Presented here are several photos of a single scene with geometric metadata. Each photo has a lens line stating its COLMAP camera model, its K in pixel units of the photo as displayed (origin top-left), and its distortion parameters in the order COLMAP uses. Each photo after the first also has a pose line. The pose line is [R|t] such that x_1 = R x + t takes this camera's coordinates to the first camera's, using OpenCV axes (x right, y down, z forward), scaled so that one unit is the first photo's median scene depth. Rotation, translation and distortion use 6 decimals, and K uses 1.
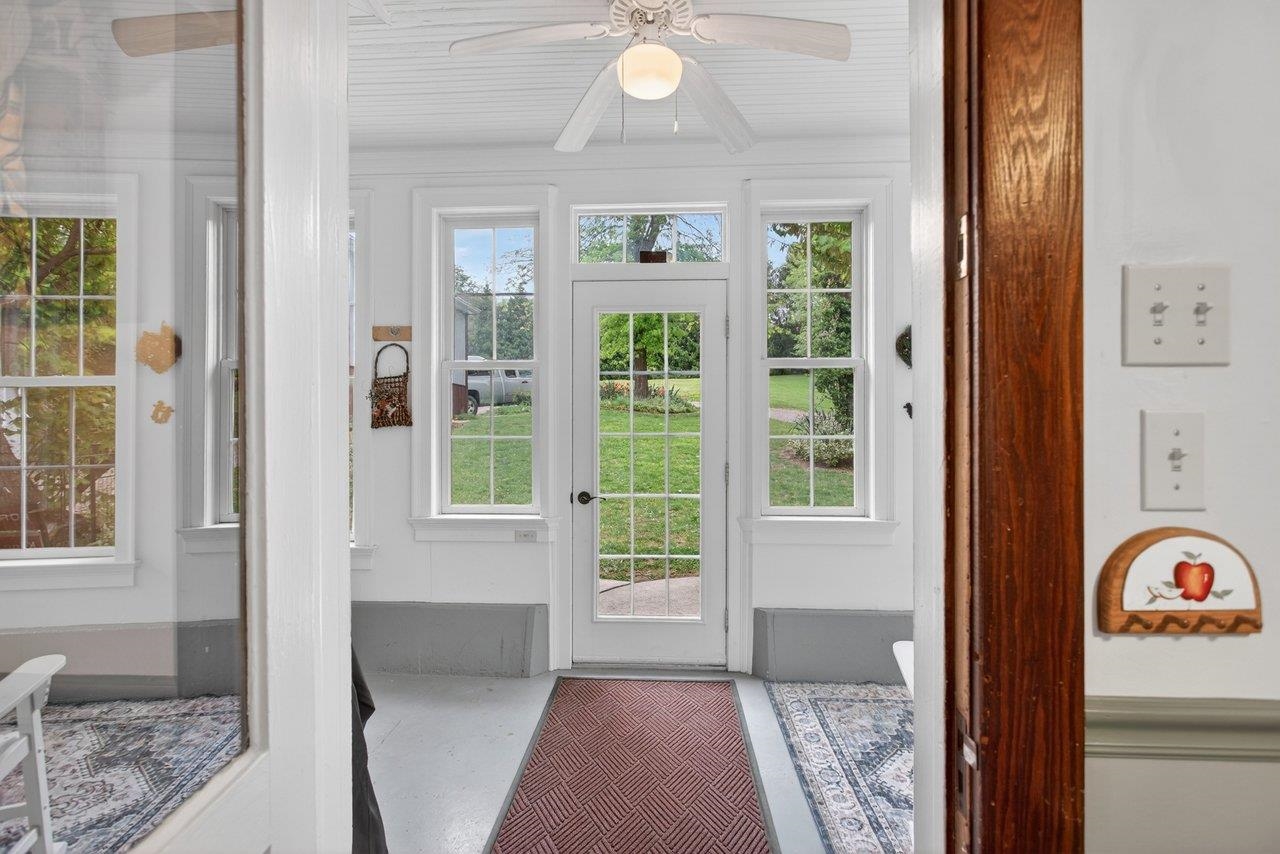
lens RADIAL K [[616.9, 0, 640.2], [0, 616.9, 427.2], [0, 0, 1]] dist [-0.004794, -0.000060]
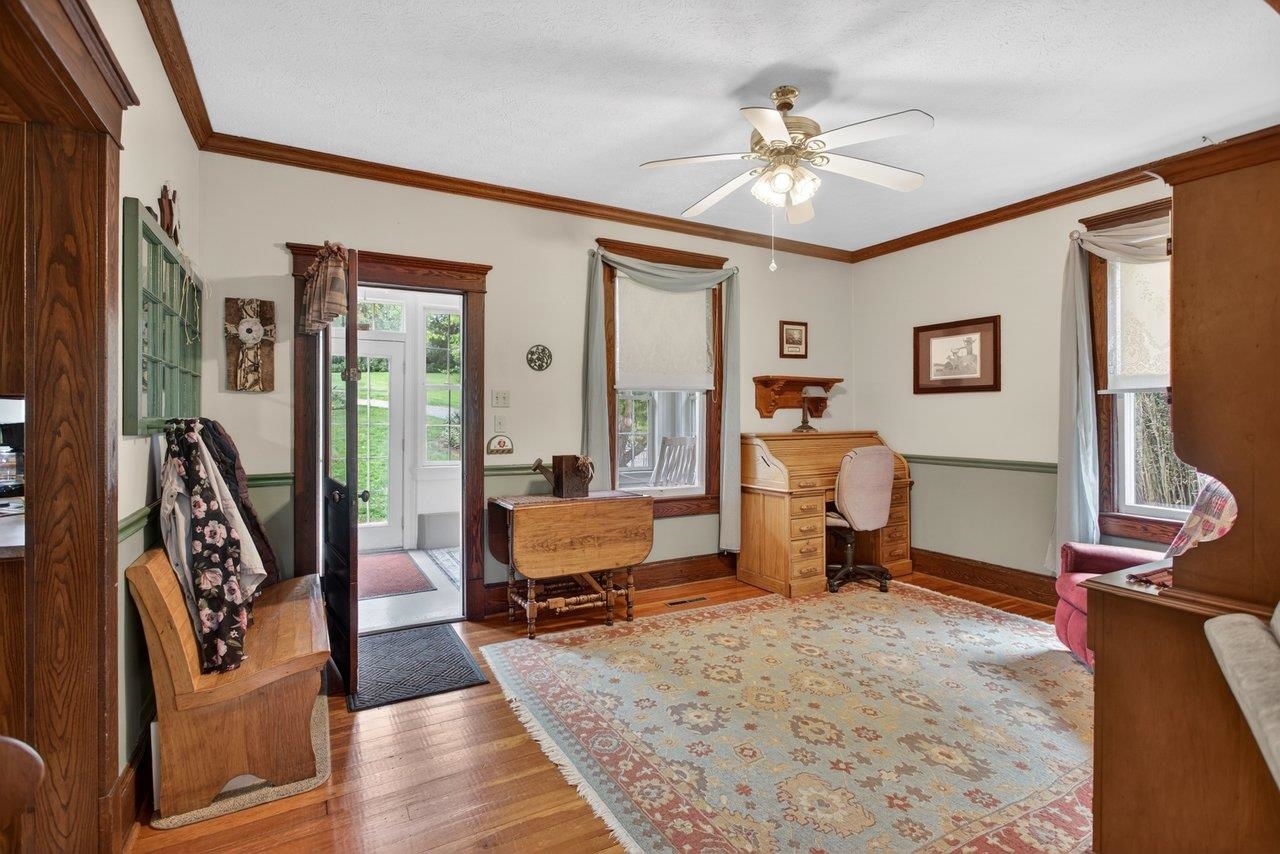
lens RADIAL K [[616.9, 0, 642.5], [0, 616.9, 421.4], [0, 0, 1]] dist [-0.004794, -0.000060]
pose [[0.855839, 0.003571, 0.517230, -0.981672], [-0.005348, 0.999984, 0.001944, 0.013940], [-0.517214, -0.004430, 0.855844, -4.660909]]
